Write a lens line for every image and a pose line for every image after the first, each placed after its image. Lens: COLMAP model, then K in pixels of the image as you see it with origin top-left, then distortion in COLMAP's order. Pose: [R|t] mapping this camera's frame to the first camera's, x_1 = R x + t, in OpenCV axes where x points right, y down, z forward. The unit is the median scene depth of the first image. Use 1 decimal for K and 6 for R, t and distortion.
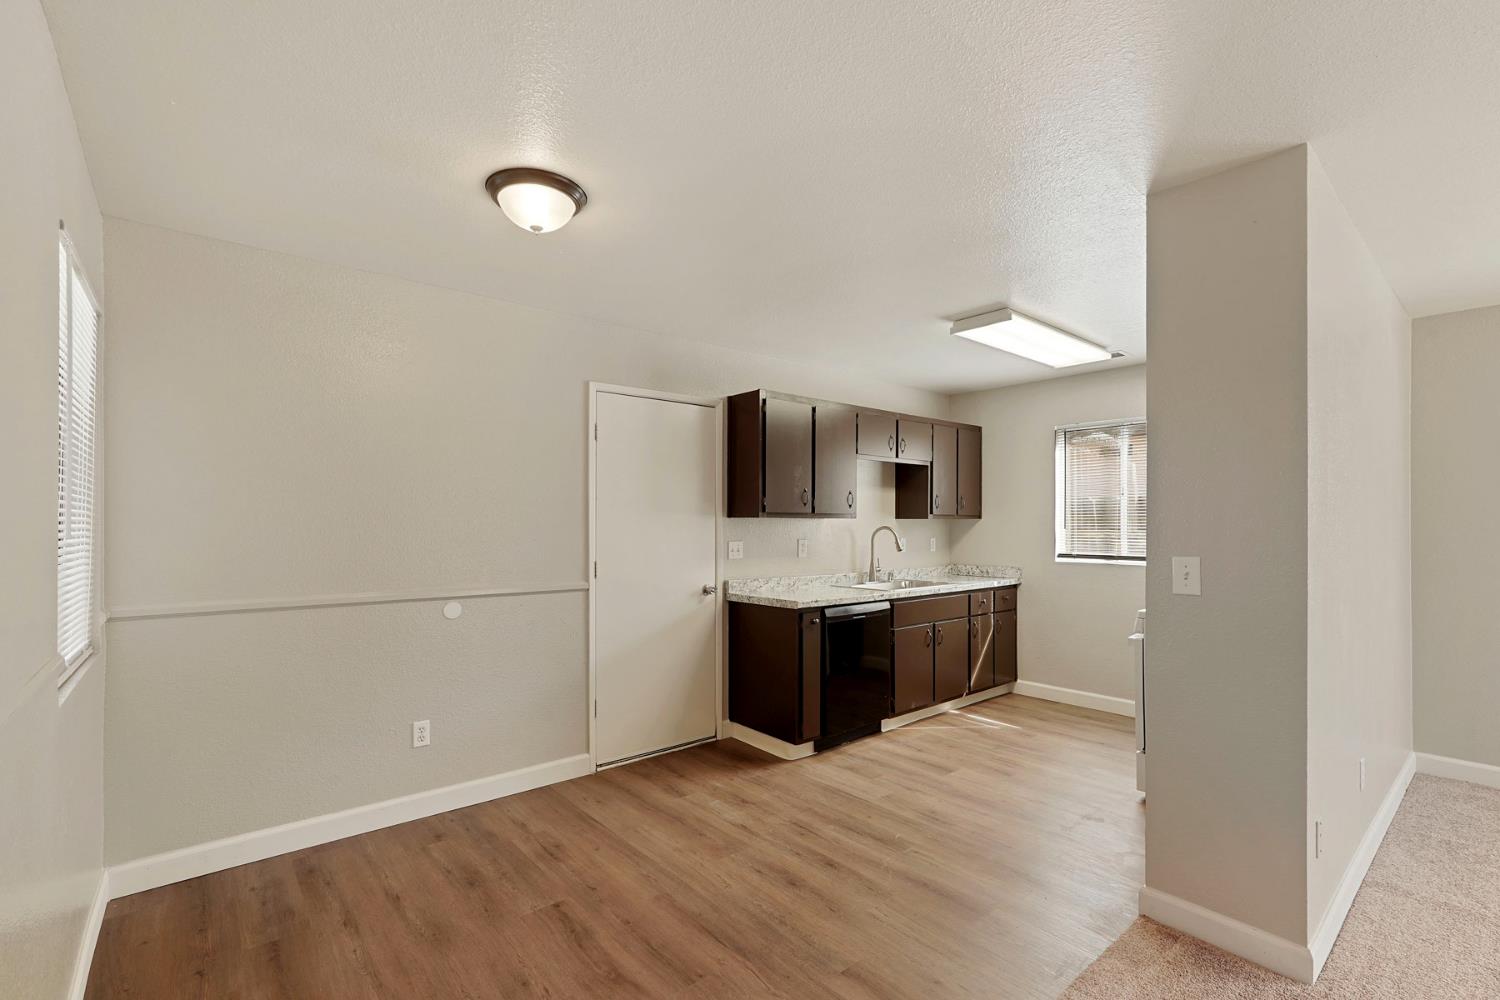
lens RADIAL K [[677.0, 0, 750.5], [0, 677.0, 524.8], [0, 0, 1]] dist [-0.003313, -0.000104]
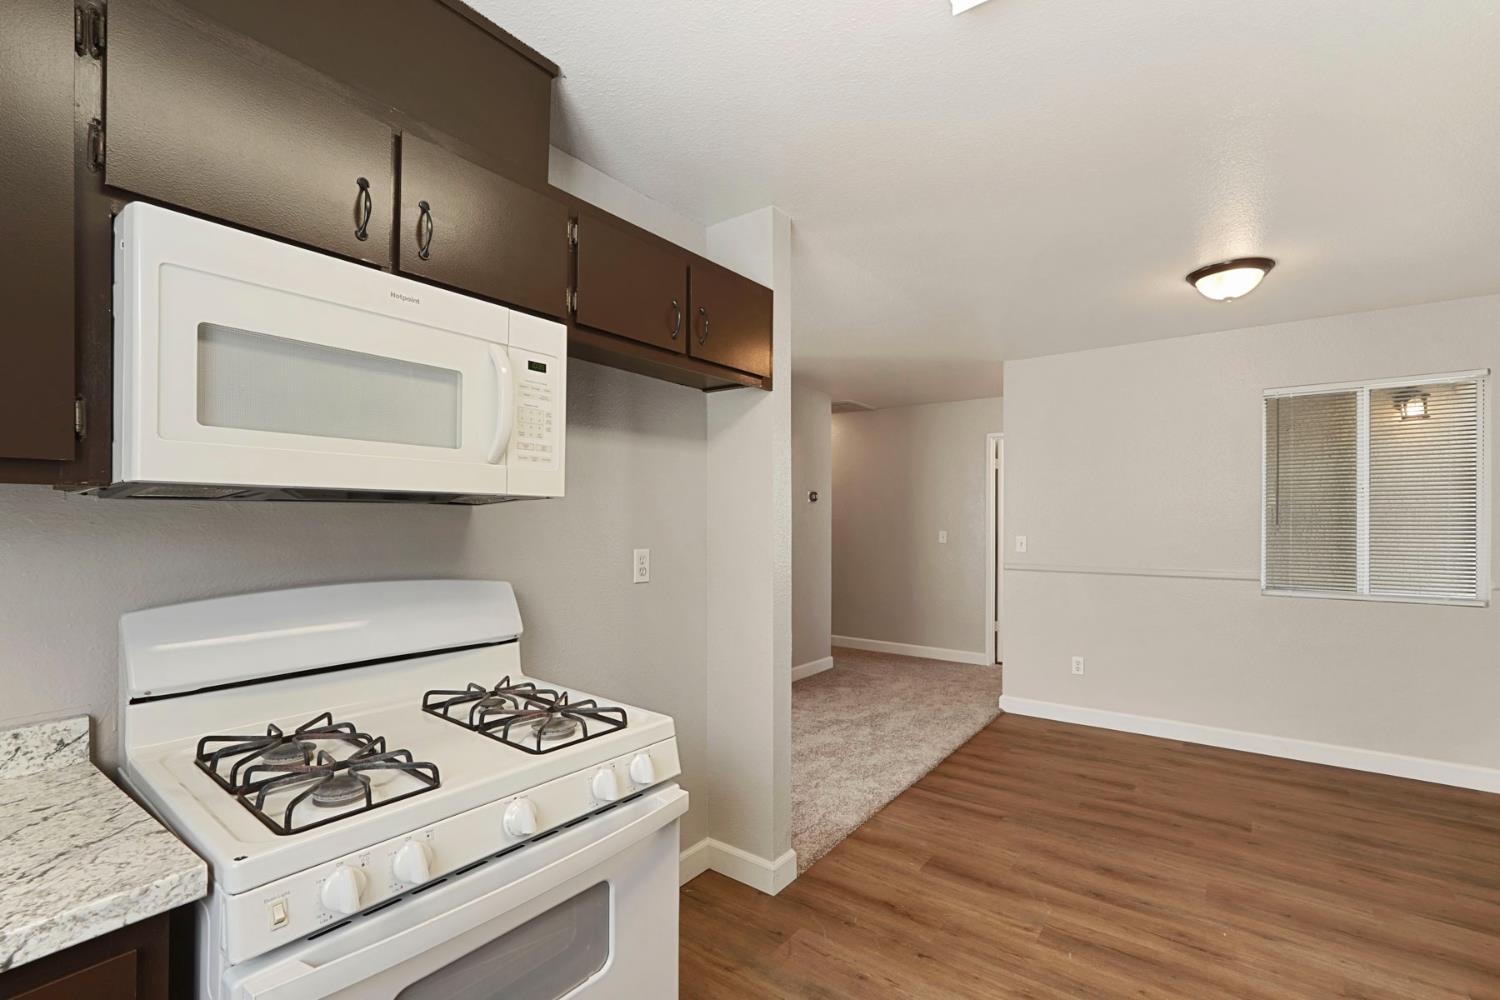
lens RADIAL K [[669.1, 0, 750.7], [0, 669.1, 515.0], [0, 0, 1]] dist [-0.001945, 0.001597]
pose [[-0.974868, -0.003971, -0.222748, 0.420805], [-0.002500, 0.999973, -0.006885, 0.000750], [0.222770, -0.006155, -0.974852, 0.964829]]
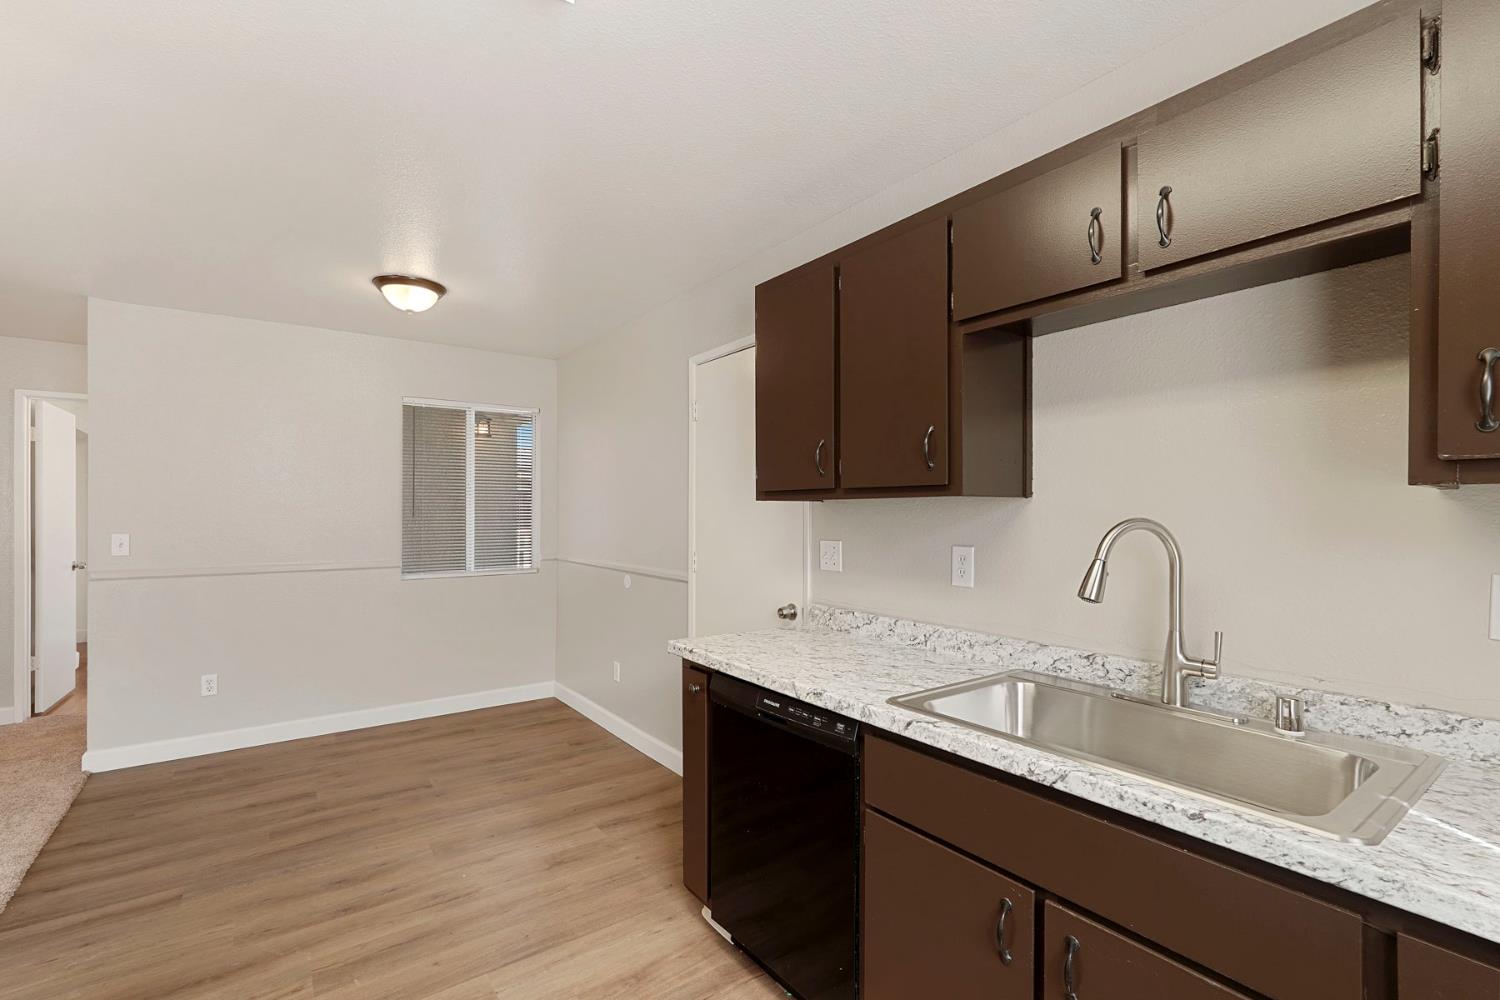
lens RADIAL K [[669.1, 0, 750.7], [0, 669.1, 515.0], [0, 0, 1]] dist [-0.001945, 0.001597]
pose [[-0.077905, 0.001740, -0.996959, 0.502200], [-0.000581, 0.999998, 0.001791, 0.000326], [0.996961, 0.000718, -0.077904, 0.858013]]
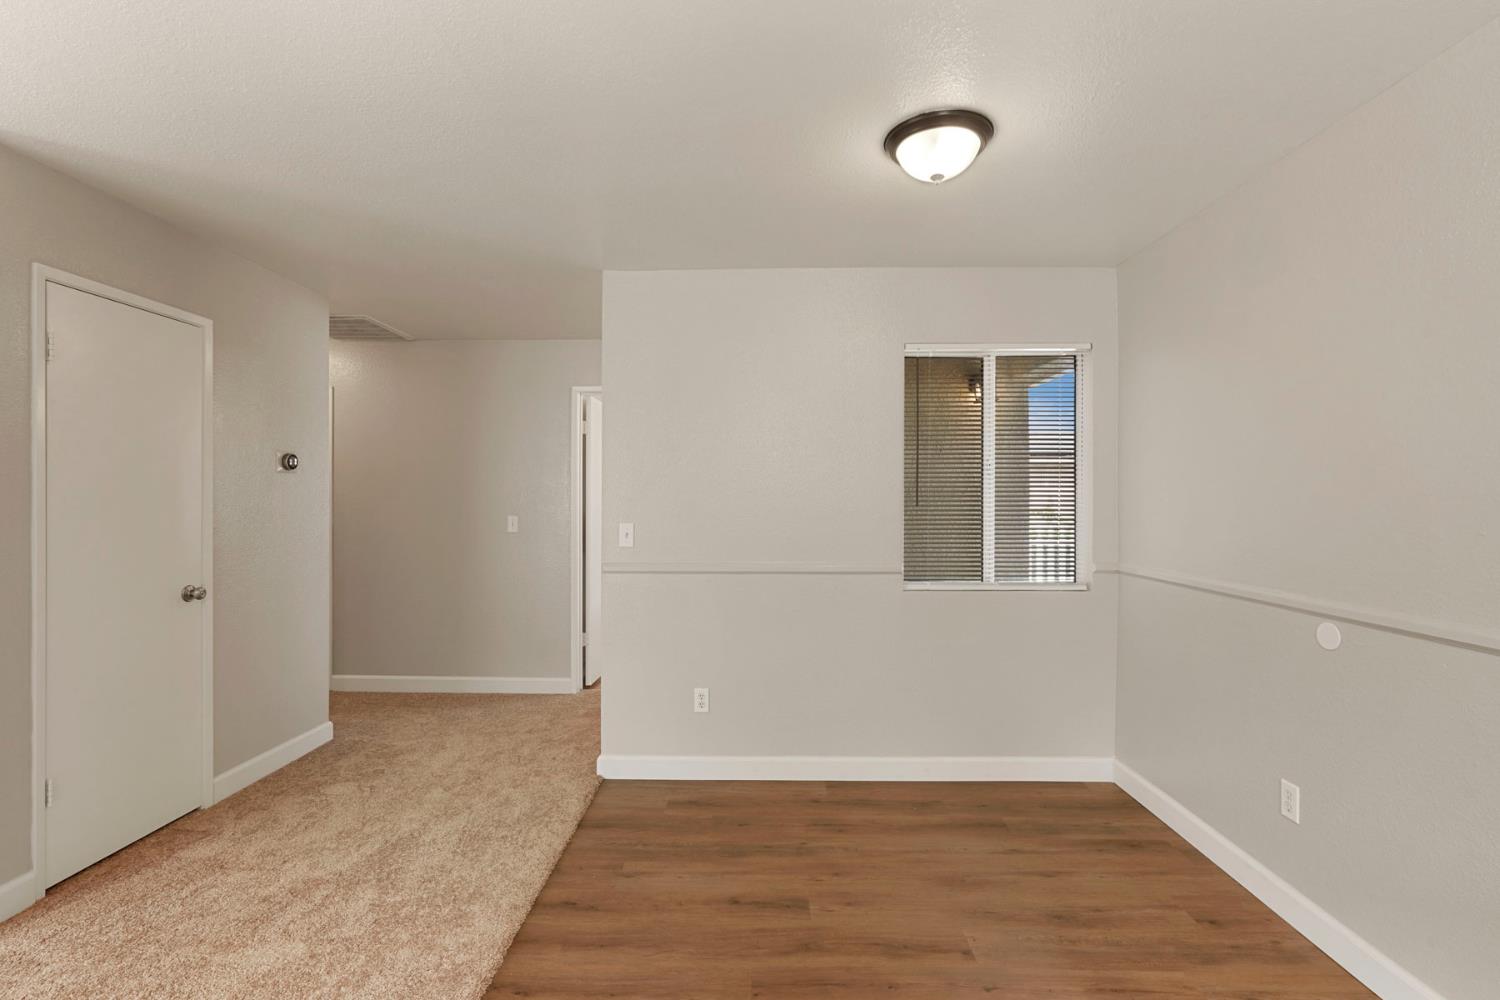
lens RADIAL K [[667.8, 0, 754.5], [0, 667.8, 505.1], [0, 0, 1]] dist [-0.002082, -0.000207]
pose [[-0.659753, 0.003842, -0.751473, 0.247103], [-0.000847, 0.999982, 0.005856, 0.000394], [0.751482, 0.004500, -0.659738, 0.652911]]
